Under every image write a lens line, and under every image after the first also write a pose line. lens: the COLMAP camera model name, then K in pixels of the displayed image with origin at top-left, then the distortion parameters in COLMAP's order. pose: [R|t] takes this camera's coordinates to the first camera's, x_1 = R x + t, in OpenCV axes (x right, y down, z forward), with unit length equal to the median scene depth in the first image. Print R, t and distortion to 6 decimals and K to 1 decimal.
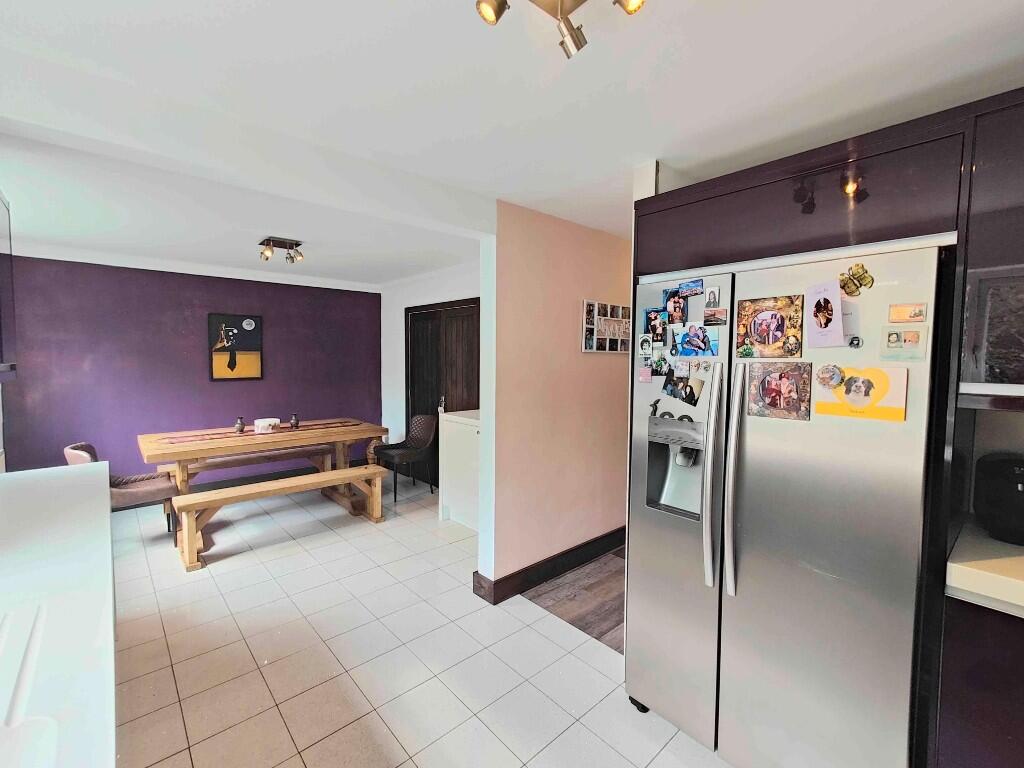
lens RADIAL K [[449.9, 0, 510.4], [0, 449.9, 381.7], [0, 0, 1]] dist [0.001009, 0.001721]
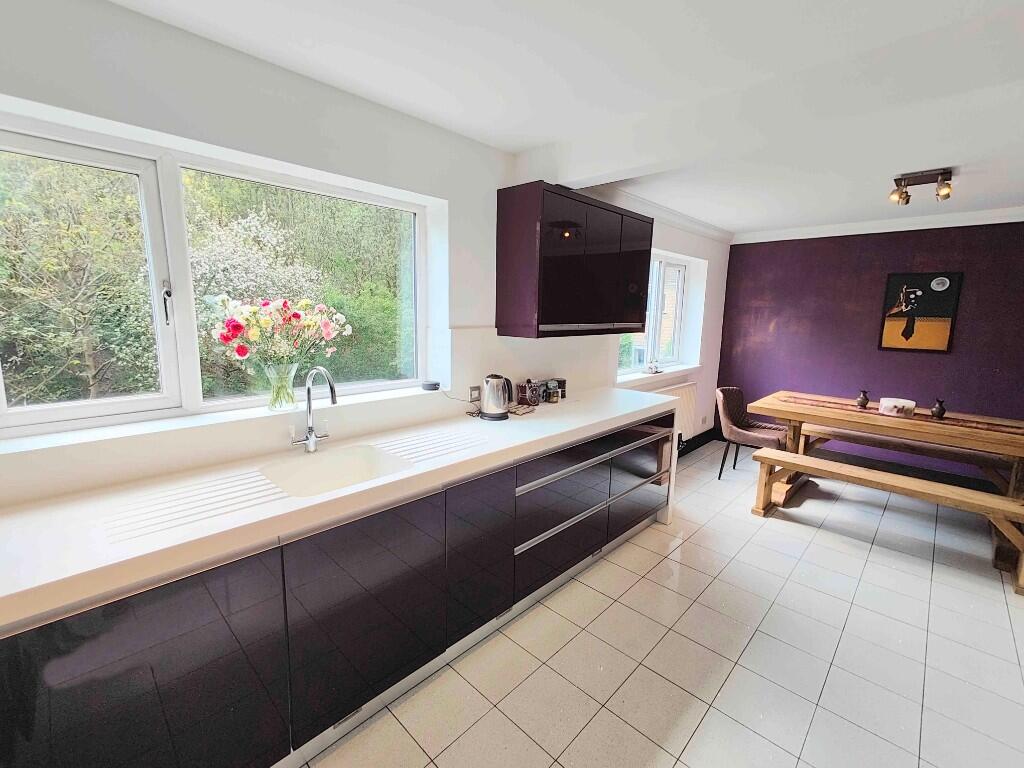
lens RADIAL K [[449.9, 0, 509.8], [0, 449.9, 378.7], [0, 0, 1]] dist [0.001009, 0.001721]
pose [[0.067733, 0.146394, -0.986905, 0.220219], [-0.077932, 0.986930, 0.141049, -0.015652], [0.994655, 0.067358, 0.078256, 0.210203]]
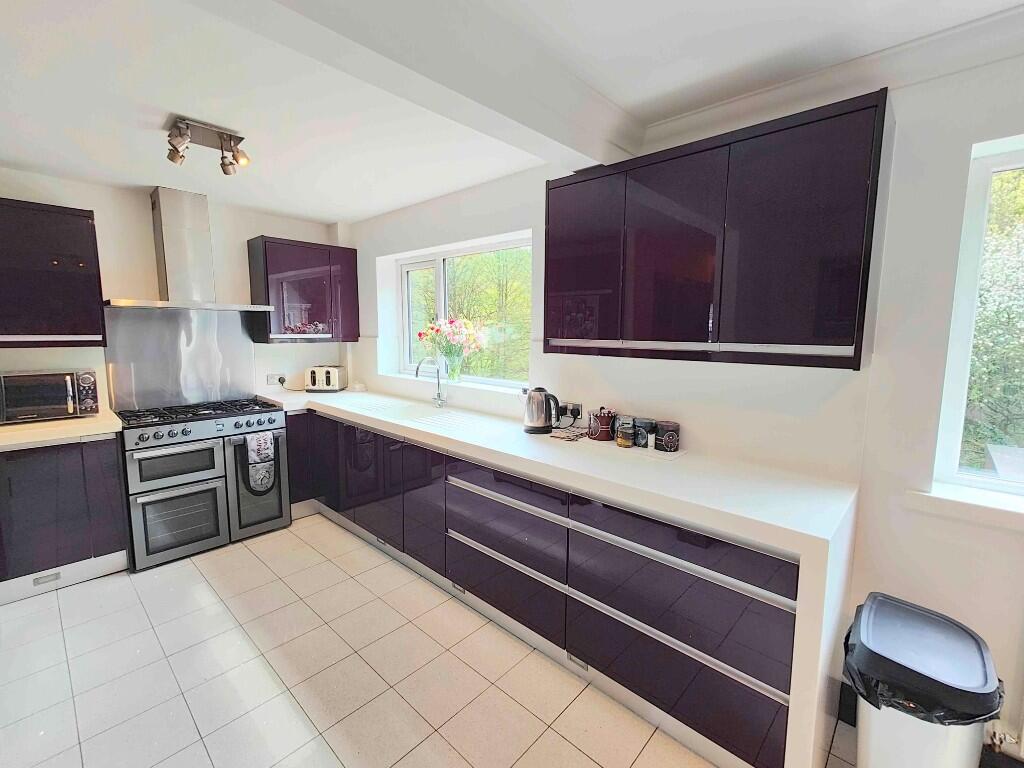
lens RADIAL K [[449.9, 0, 514.5], [0, 449.9, 384.2], [0, 0, 1]] dist [0.001009, 0.001721]
pose [[-0.996127, -0.002461, -0.087897, -0.277879], [-0.018397, 0.983319, 0.180959, -0.046949], [0.085985, 0.181875, -0.979555, 0.804877]]
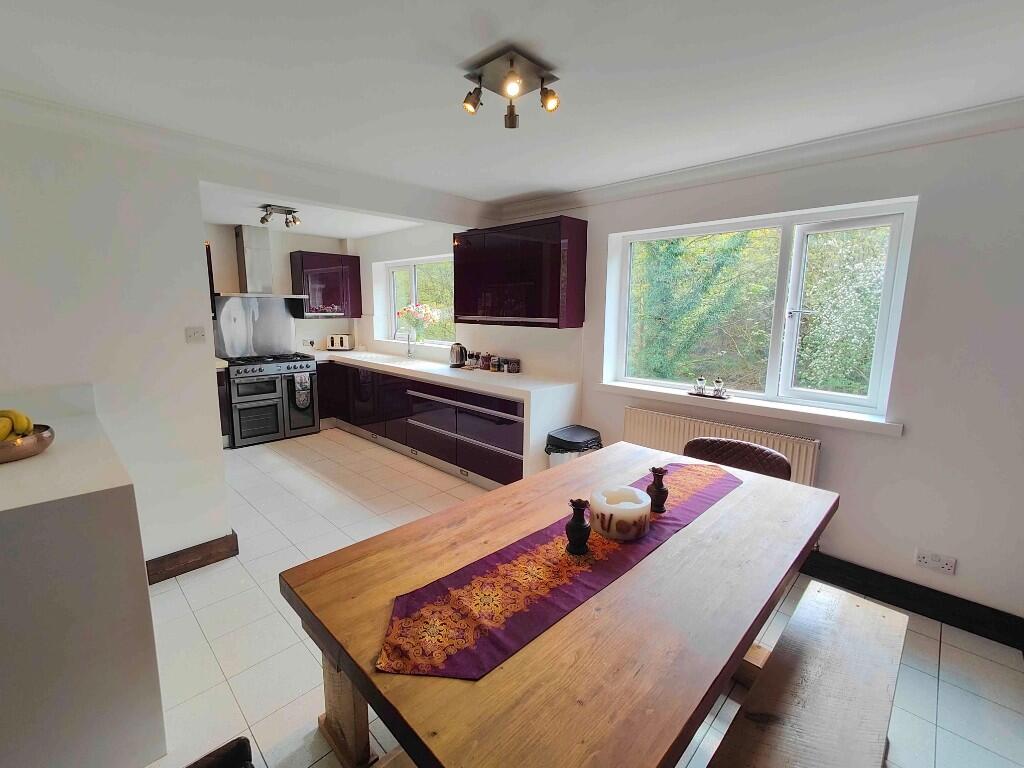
lens RADIAL K [[449.9, 0, 512.3], [0, 449.9, 380.1], [0, 0, 1]] dist [0.001009, 0.001721]
pose [[-0.998026, -0.006324, -0.062484, -0.424288], [-0.019770, 0.975972, 0.216998, -0.085026], [0.059610, 0.217805, -0.974170, 1.296828]]
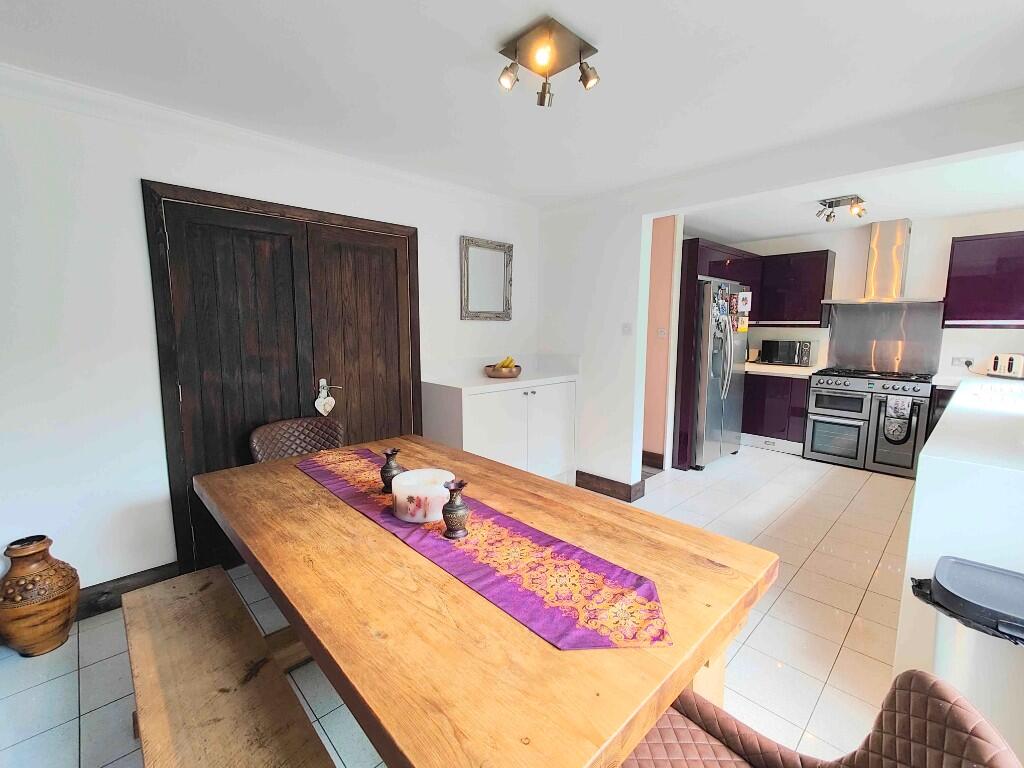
lens RADIAL K [[449.9, 0, 515.2], [0, 449.9, 382.2], [0, 0, 1]] dist [0.001009, 0.001721]
pose [[-0.028890, -0.131605, 0.990881, -0.863553], [0.056575, 0.989491, 0.133070, -0.031339], [-0.997980, 0.059904, -0.021140, 0.905223]]
